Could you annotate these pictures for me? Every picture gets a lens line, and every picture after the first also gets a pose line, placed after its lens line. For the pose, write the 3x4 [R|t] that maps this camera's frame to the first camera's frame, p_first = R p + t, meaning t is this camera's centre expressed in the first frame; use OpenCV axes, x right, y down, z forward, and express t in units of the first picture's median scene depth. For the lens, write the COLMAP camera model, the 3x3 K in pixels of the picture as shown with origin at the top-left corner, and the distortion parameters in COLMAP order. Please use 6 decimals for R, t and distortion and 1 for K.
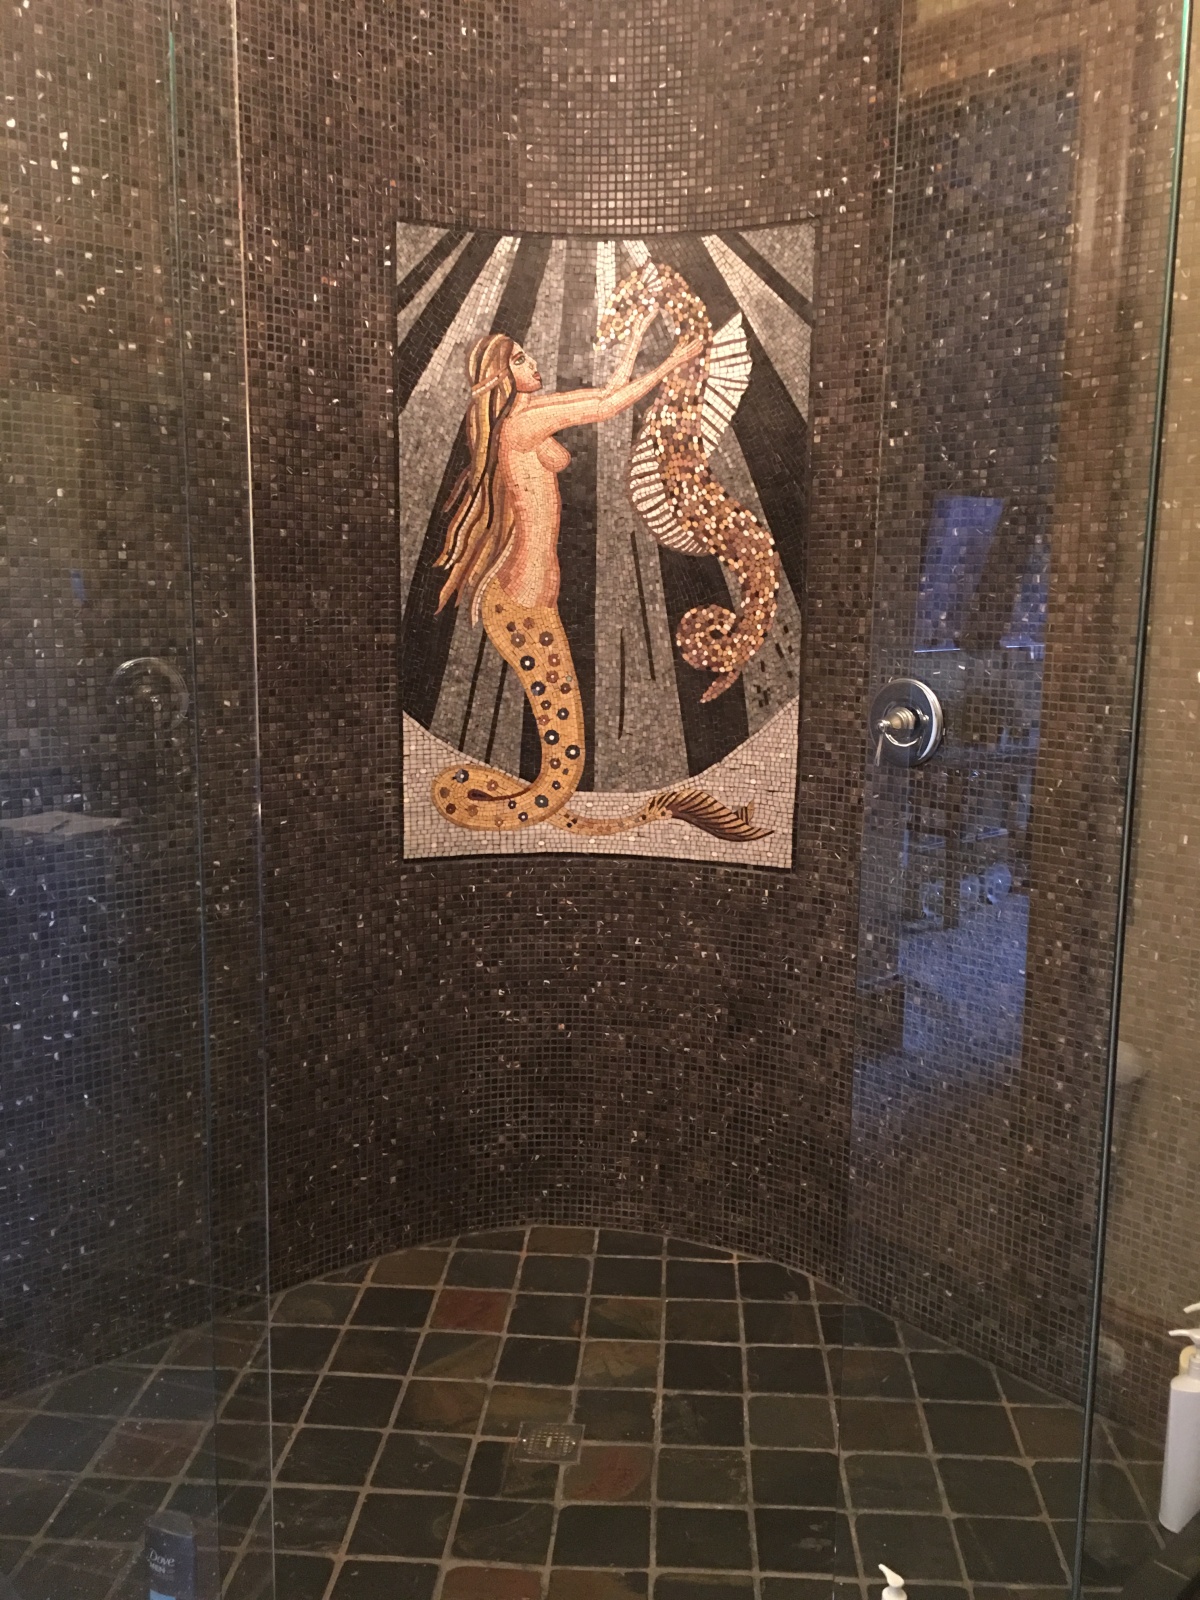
lens RADIAL K [[1343.0, 0, 647.5], [0, 1343.0, 793.2], [0, 0, 1]] dist [0.096153, -0.120546]
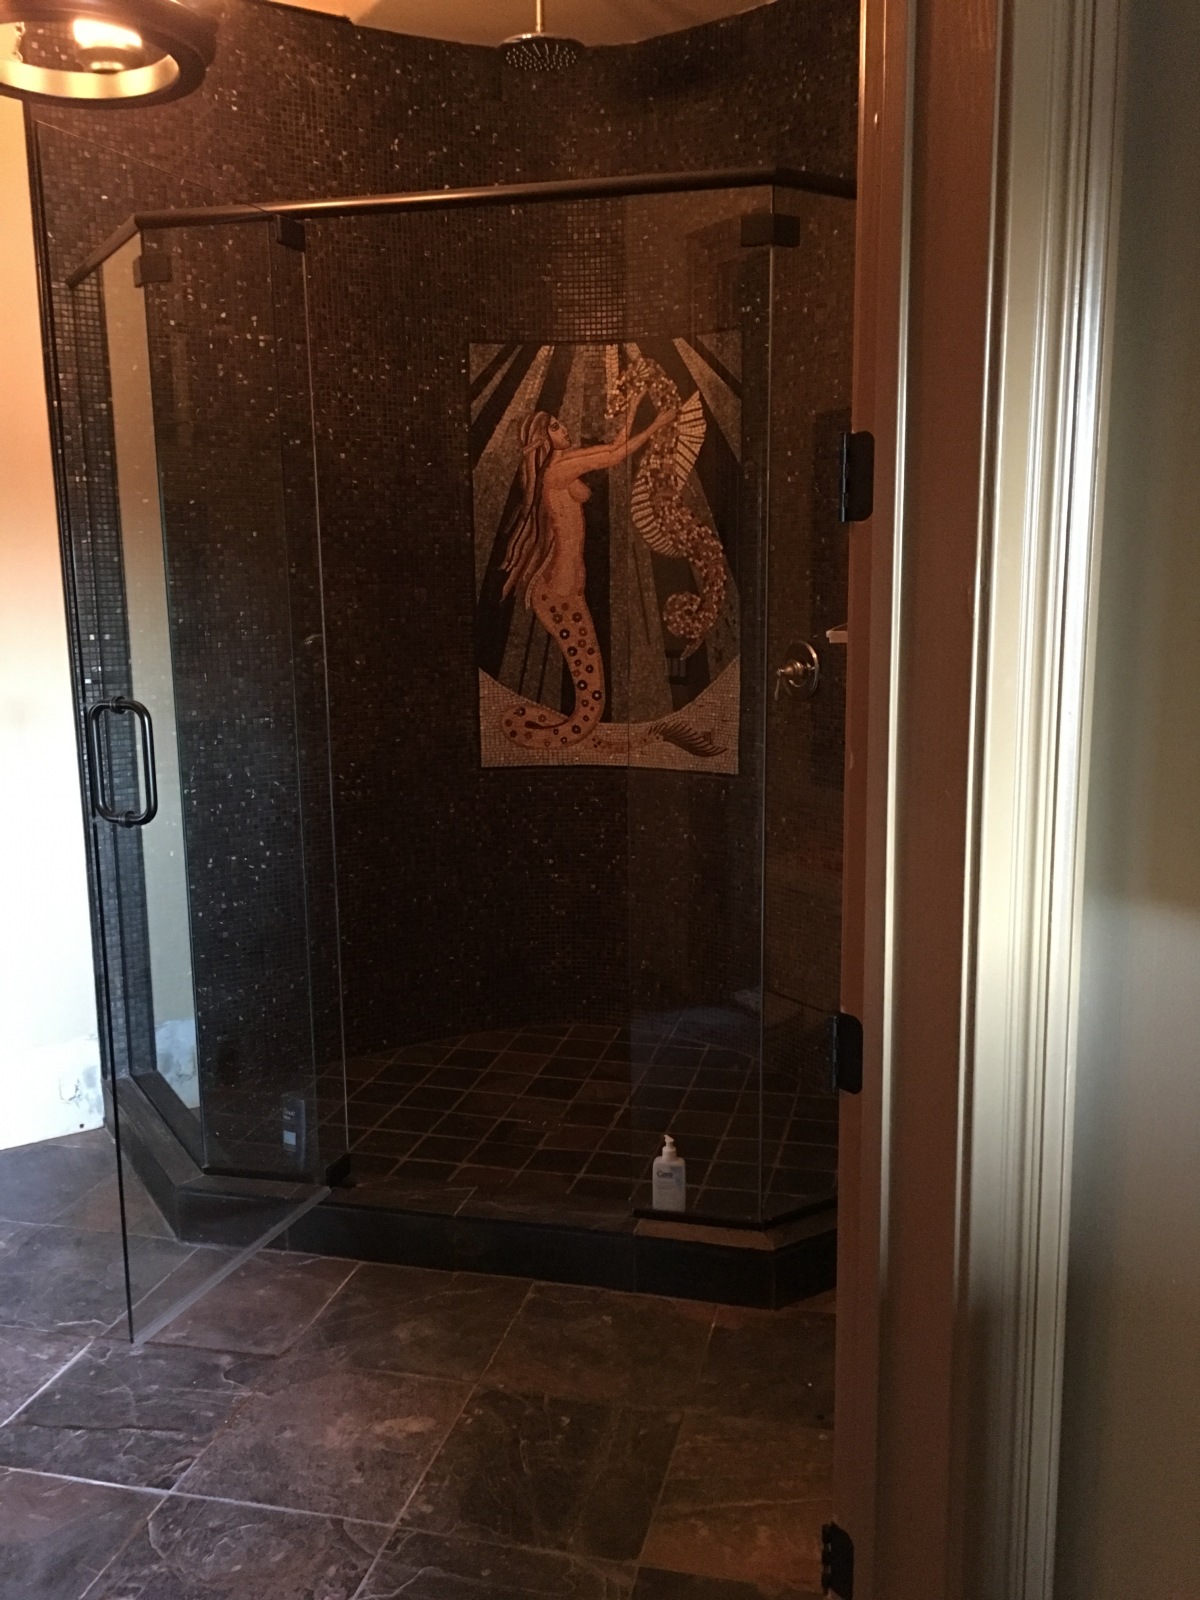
lens RADIAL K [[1343.0, 0, 647.5], [0, 1343.0, 793.2], [0, 0, 1]] dist [0.096153, -0.120546]
pose [[0.982993, 0.006400, -0.183533, 0.277982], [-0.003081, 0.999827, 0.018363, 0.050422], [0.183618, -0.017485, 0.982842, -0.435312]]
